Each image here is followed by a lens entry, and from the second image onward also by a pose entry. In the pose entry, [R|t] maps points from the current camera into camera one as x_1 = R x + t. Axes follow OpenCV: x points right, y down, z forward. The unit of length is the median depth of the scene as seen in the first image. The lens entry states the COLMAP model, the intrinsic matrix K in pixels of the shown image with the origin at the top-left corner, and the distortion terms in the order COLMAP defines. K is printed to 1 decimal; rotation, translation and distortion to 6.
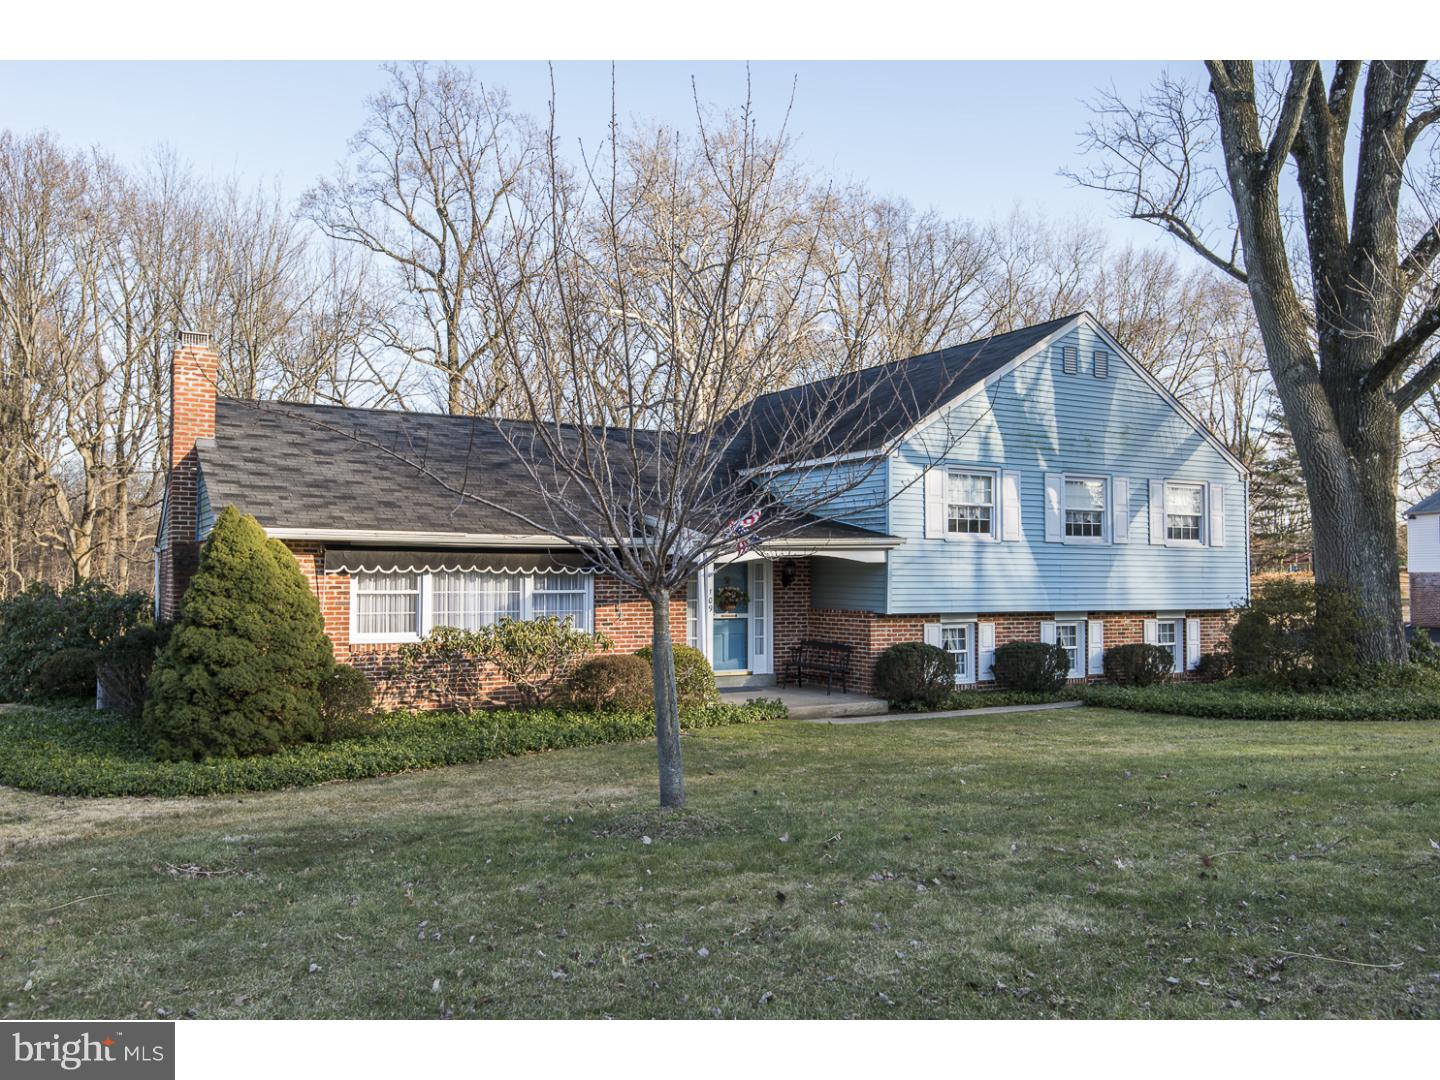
lens RADIAL K [[1173.7, 0, 717.7], [0, 1173.7, 541.4], [0, 0, 1]] dist [0.027864, 0.016445]
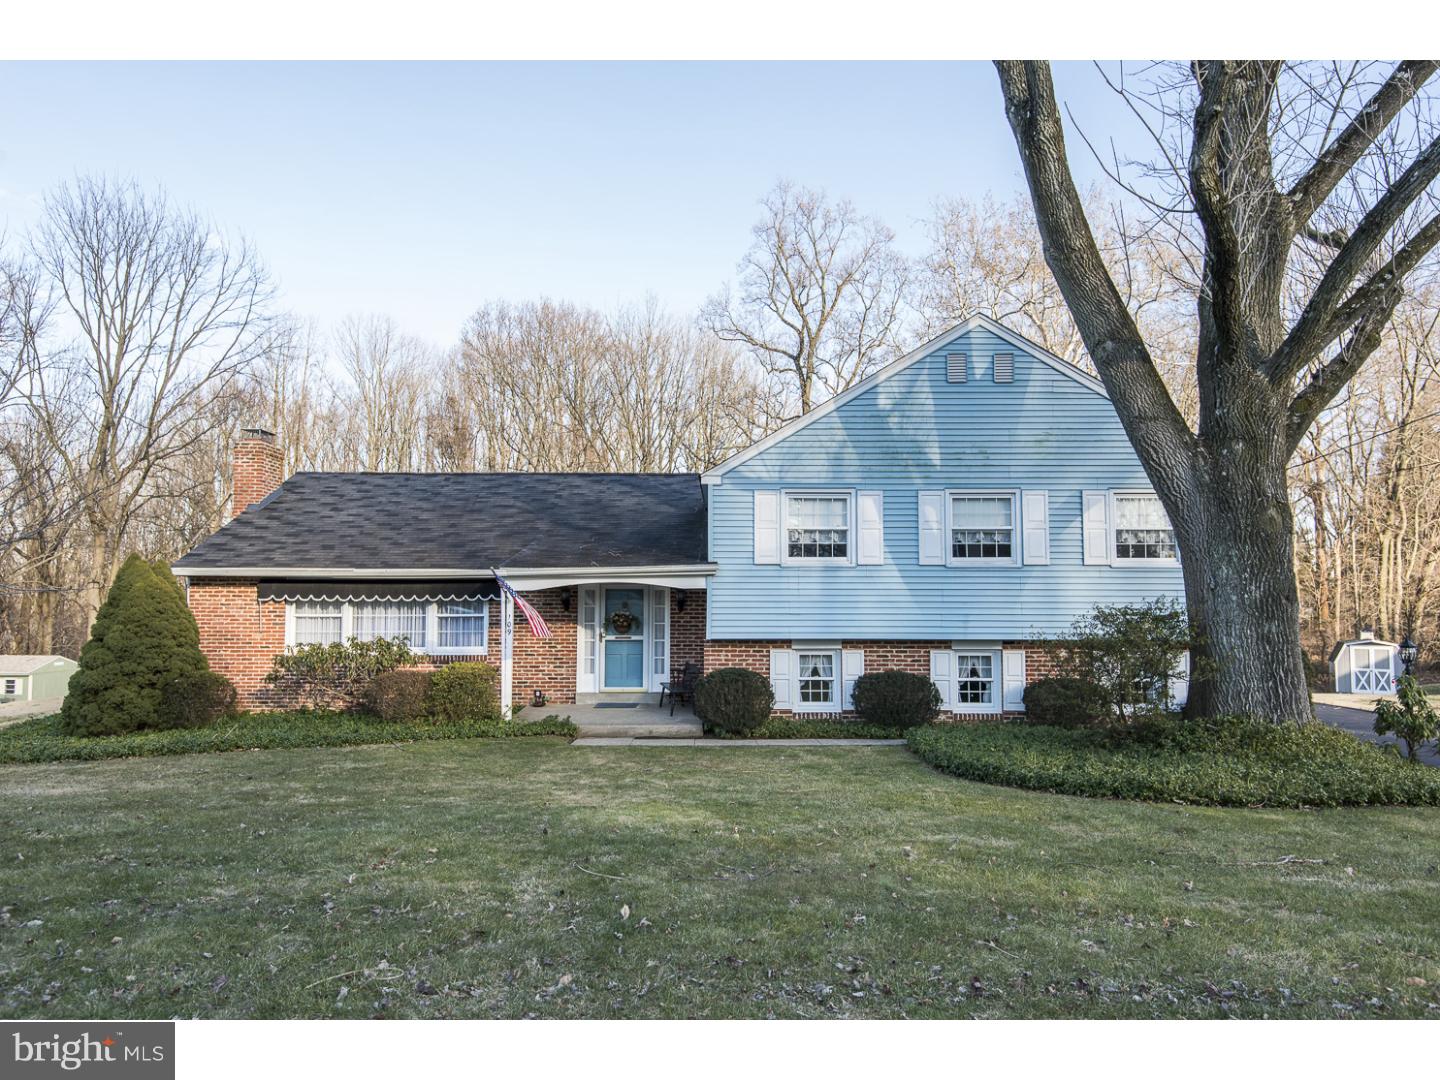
lens RADIAL K [[955.2, 0, 719.5], [0, 955.2, 541.4], [0, 0, 1]] dist [0.013492, -0.004569]
pose [[0.862971, -0.033907, -0.504115, 0.529314], [0.017477, 0.999152, -0.037285, 0.007563], [0.504951, 0.023365, 0.862831, 0.267272]]
